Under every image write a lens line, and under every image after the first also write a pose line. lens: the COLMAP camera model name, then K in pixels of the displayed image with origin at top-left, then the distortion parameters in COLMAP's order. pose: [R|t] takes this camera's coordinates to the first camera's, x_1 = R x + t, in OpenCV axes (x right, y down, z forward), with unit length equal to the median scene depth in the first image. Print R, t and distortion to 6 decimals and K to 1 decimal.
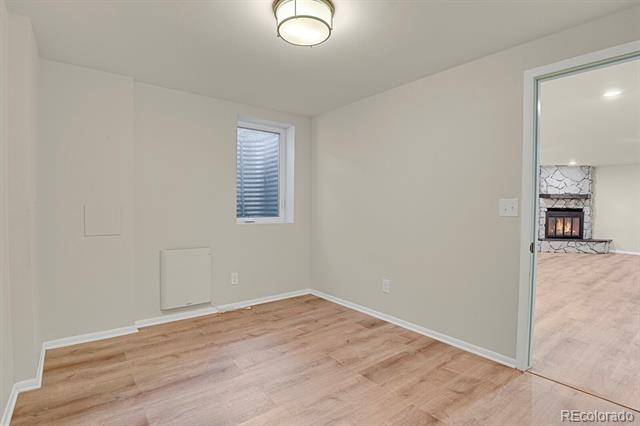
lens RADIAL K [[318.2, 0, 320.0], [0, 318.2, 213.0], [0, 0, 1]] dist [-0.030767, -0.001086]
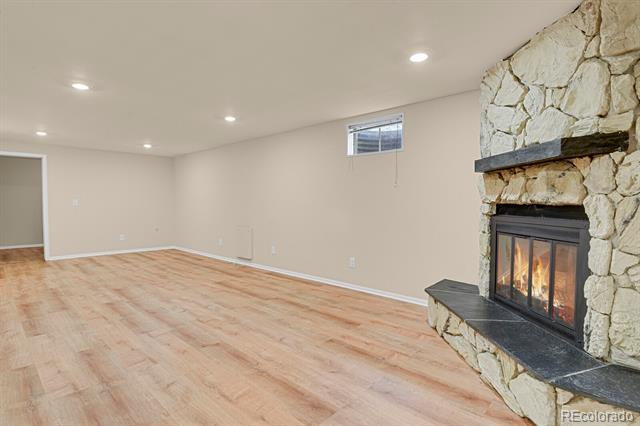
lens RADIAL K [[318.2, 0, 320.0], [0, 318.2, 213.0], [0, 0, 1]] dist [-0.030767, -0.001086]
pose [[0.166399, 0.023475, -0.985779, 1.016586], [-0.026833, 0.999454, 0.019271, -0.007790], [0.985693, 0.023245, 0.166938, 0.783676]]
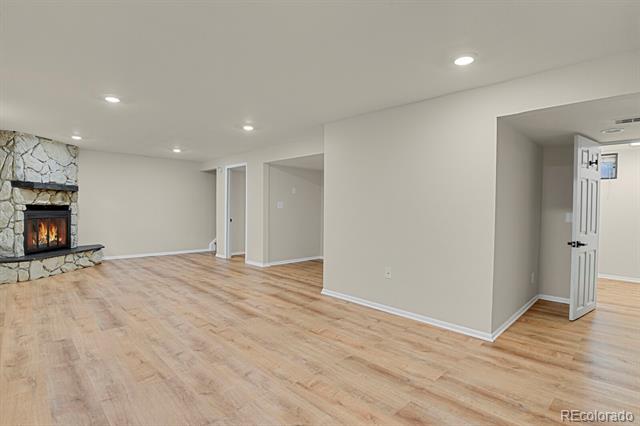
lens RADIAL K [[318.2, 0, 320.0], [0, 318.2, 213.0], [0, 0, 1]] dist [-0.030767, -0.001086]
pose [[-0.113806, -0.025232, 0.993182, 0.077729], [0.012942, 0.999555, 0.026877, -0.008956], [-0.993419, 0.015913, -0.113429, 0.513846]]
